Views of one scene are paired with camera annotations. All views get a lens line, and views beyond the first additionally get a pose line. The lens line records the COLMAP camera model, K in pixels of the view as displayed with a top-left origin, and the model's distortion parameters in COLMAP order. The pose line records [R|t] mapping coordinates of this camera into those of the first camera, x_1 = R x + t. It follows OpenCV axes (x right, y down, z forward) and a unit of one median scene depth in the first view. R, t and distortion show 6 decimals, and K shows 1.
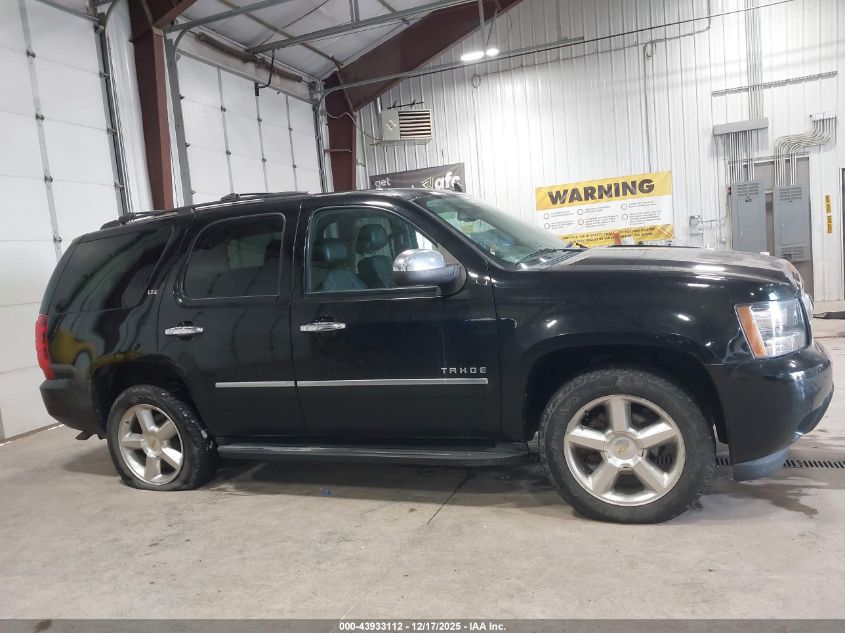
lens RADIAL K [[656.9, 0, 400.4], [0, 656.9, 312.3], [0, 0, 1]] dist [-0.003728, 0.010126]
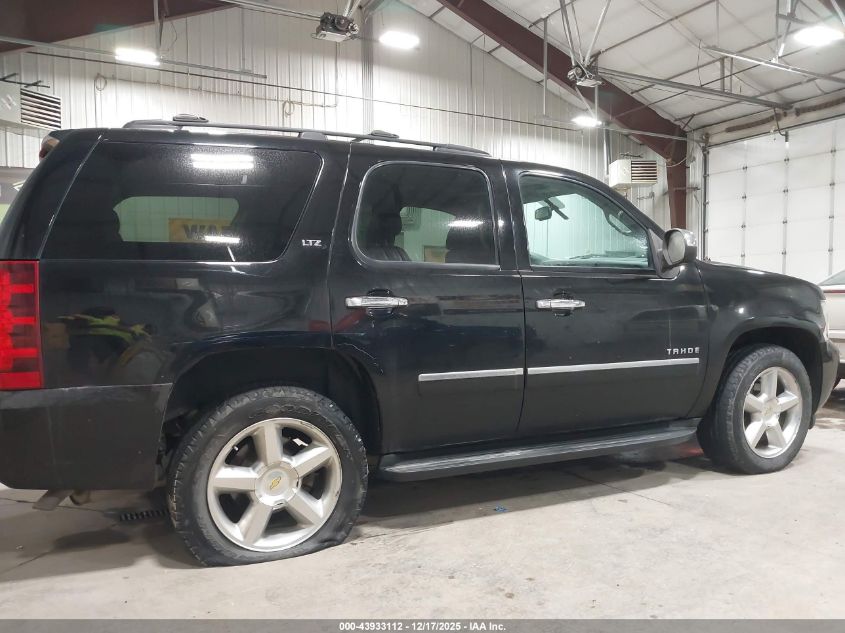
lens RADIAL K [[656.9, 0, 421.3], [0, 656.9, 316.8], [0, 0, 1]] dist [-0.003728, 0.010126]
pose [[0.664997, 0.064028, 0.744096, -0.839613], [0.002343, 0.996135, -0.087809, 0.107341], [-0.746842, 0.060136, 0.662277, 0.519114]]
